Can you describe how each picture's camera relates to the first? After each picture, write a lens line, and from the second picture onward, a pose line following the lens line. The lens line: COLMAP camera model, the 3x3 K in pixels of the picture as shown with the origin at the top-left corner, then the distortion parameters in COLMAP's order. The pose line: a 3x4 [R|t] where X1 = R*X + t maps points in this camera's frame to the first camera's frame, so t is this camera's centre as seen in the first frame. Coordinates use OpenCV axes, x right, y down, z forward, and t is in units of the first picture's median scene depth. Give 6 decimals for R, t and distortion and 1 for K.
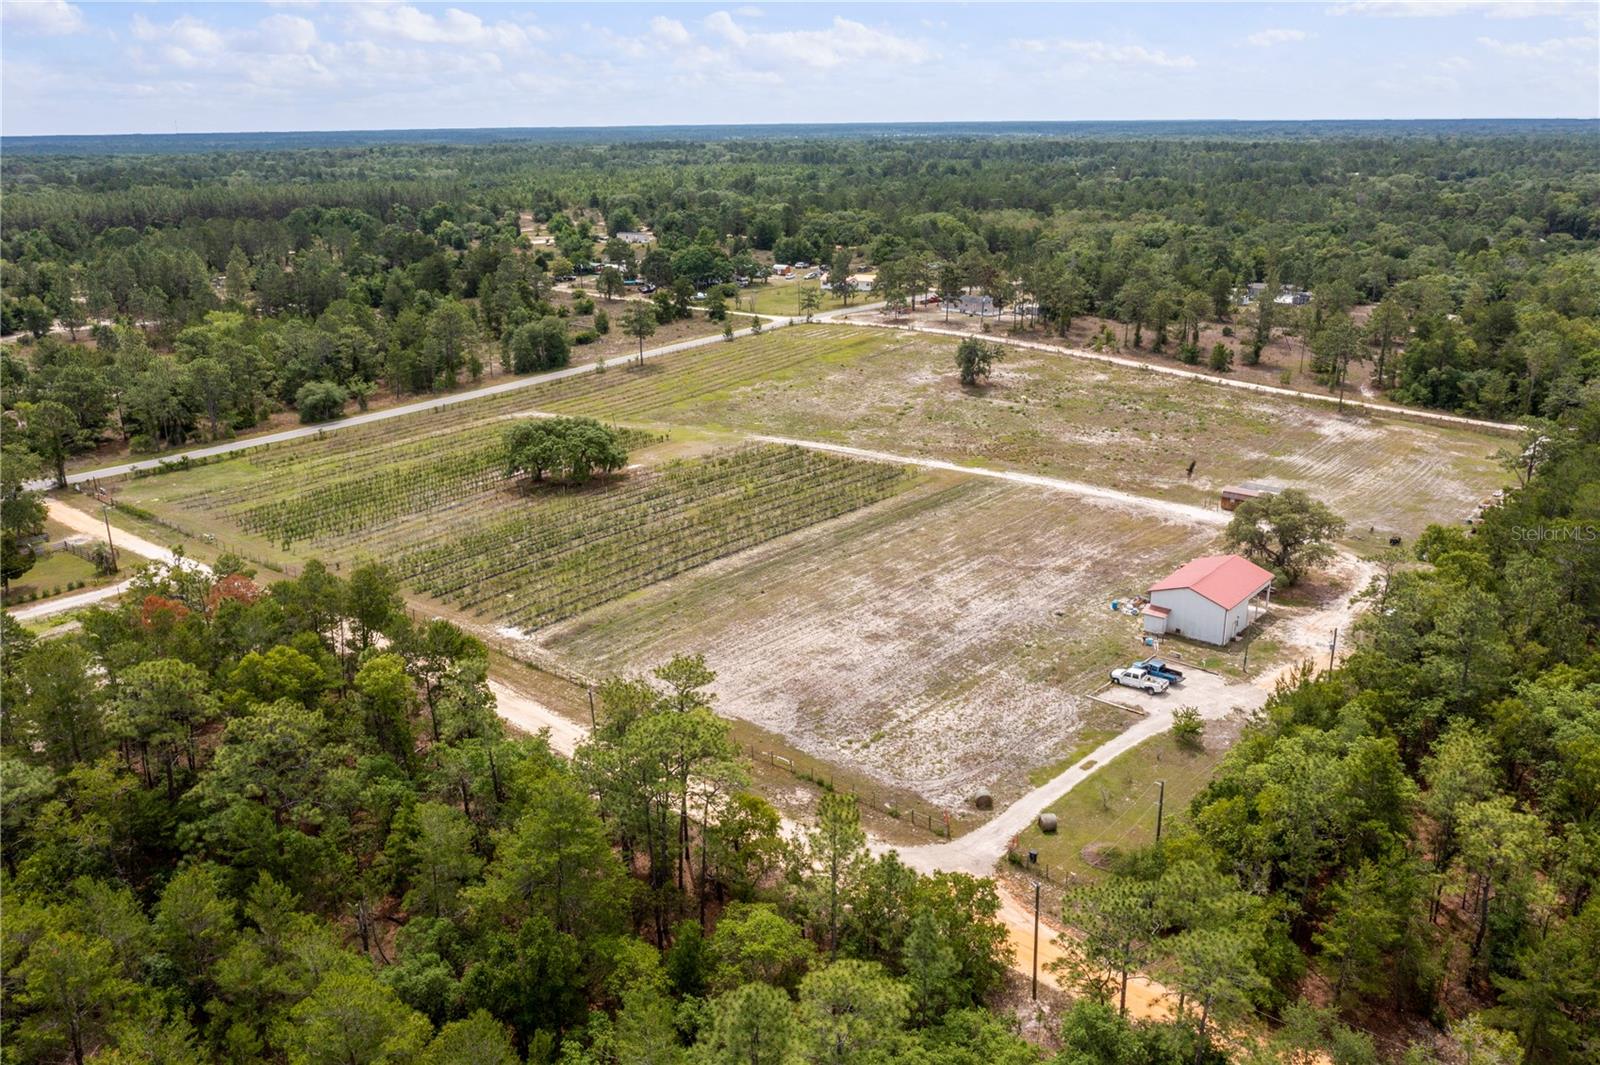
lens RADIAL K [[1268.8, 0, 800.0], [0, 1268.8, 532.5], [0, 0, 1]] dist [-0.013961, -0.001741]
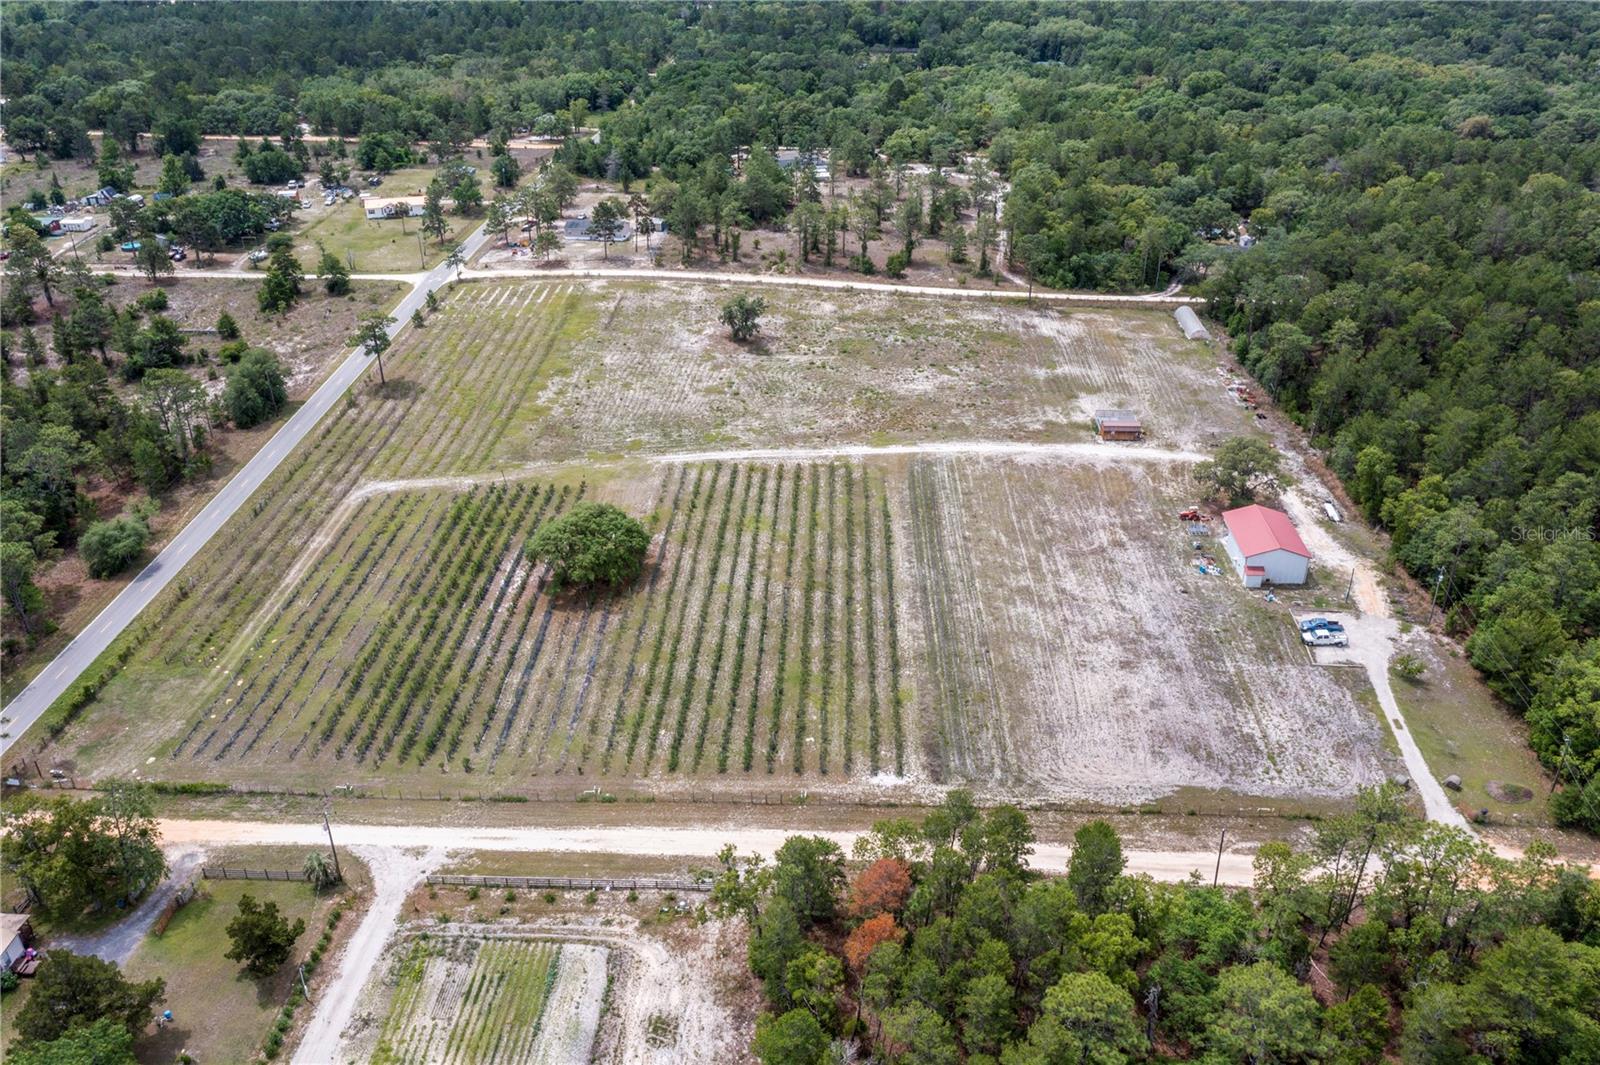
lens RADIAL K [[1268.8, 0, 800.0], [0, 1268.8, 532.5], [0, 0, 1]] dist [-0.013961, -0.001741]
pose [[0.806495, -0.279600, 0.520951, -0.526207], [0.186846, 0.956488, 0.224097, -0.245124], [-0.560941, -0.083396, 0.823645, 0.144431]]
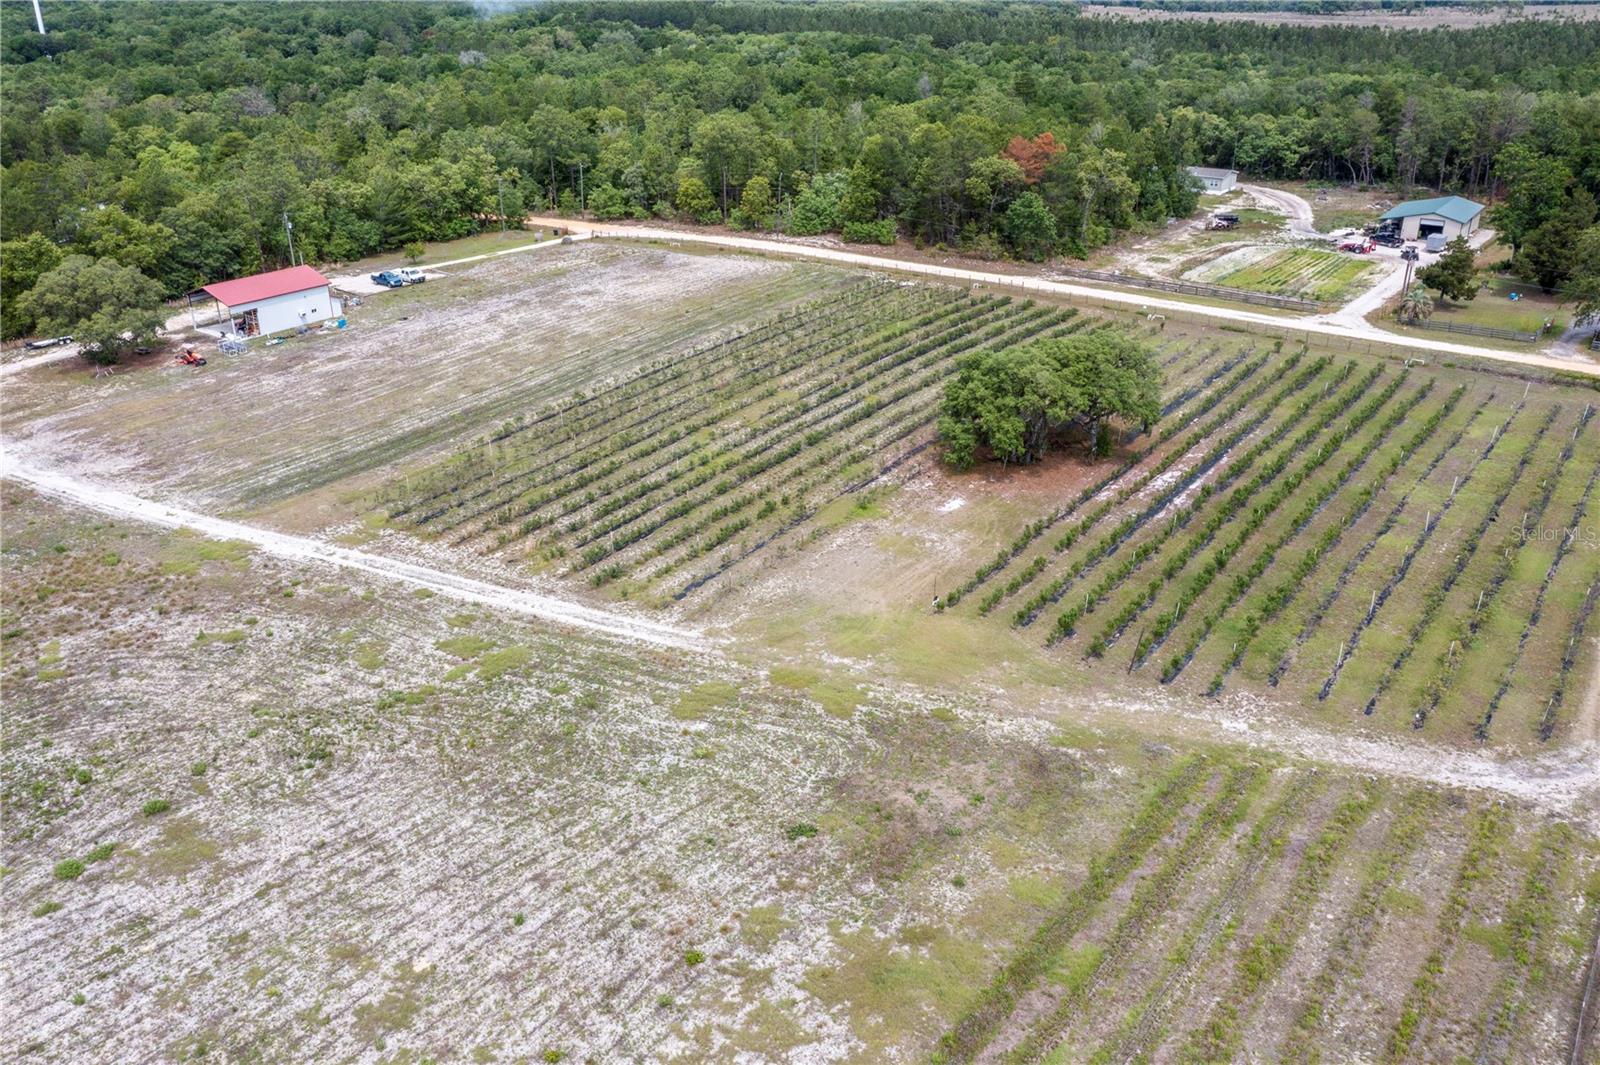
lens RADIAL K [[1268.4, 0, 800.0], [0, 1268.4, 532.5], [0, 0, 1]] dist [-0.008341, -0.001983]
pose [[-0.998733, 0.033752, -0.037314, -0.056229], [-0.000662, 0.732733, 0.680516, -0.378263], [0.050310, 0.679679, -0.731783, 1.384712]]
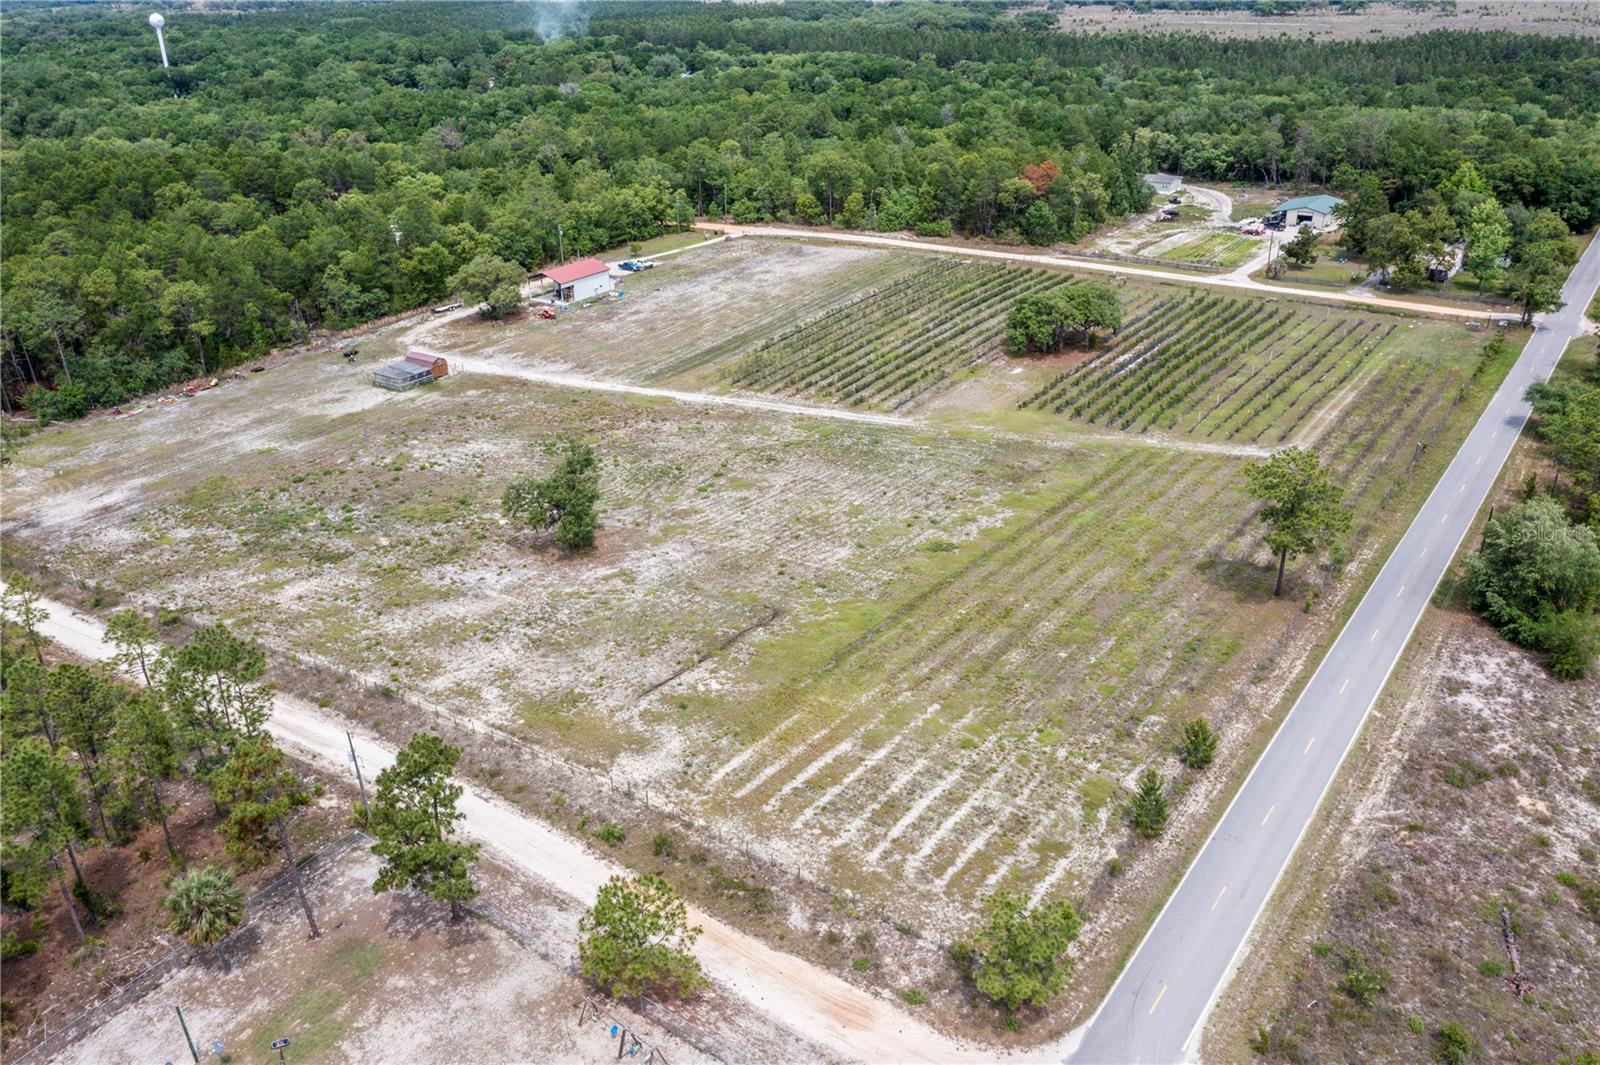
lens RADIAL K [[1274.1, 0, 800.0], [0, 1274.1, 532.5], [0, 0, 1]] dist [-0.003012, 0.004685]
pose [[-0.997049, 0.058735, -0.049438, 0.086210], [0.008787, 0.727034, 0.686545, -0.631010], [0.076267, 0.684085, -0.725404, 1.797640]]
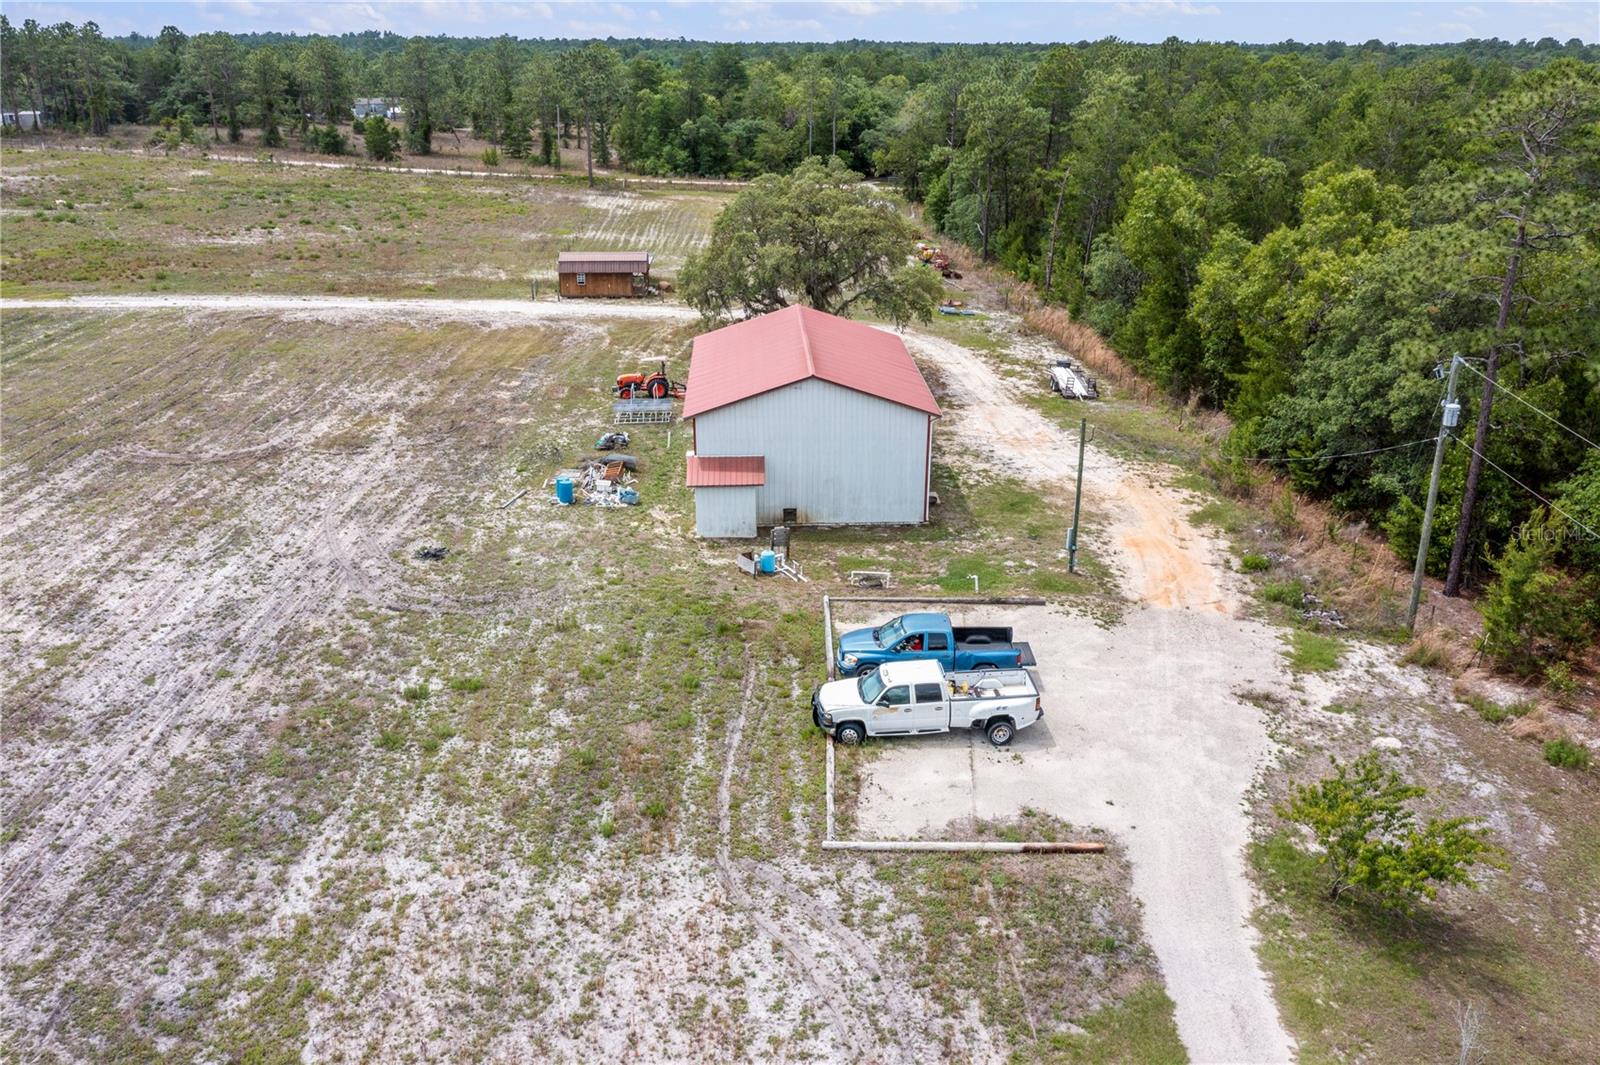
lens RADIAL K [[1268.8, 0, 800.0], [0, 1268.8, 532.5], [0, 0, 1]] dist [-0.013961, -0.001741]
pose [[0.745008, -0.227707, 0.626986, 0.059148], [0.197817, 0.973069, 0.118344, 0.029701], [-0.637049, 0.035861, 0.769989, 0.516114]]
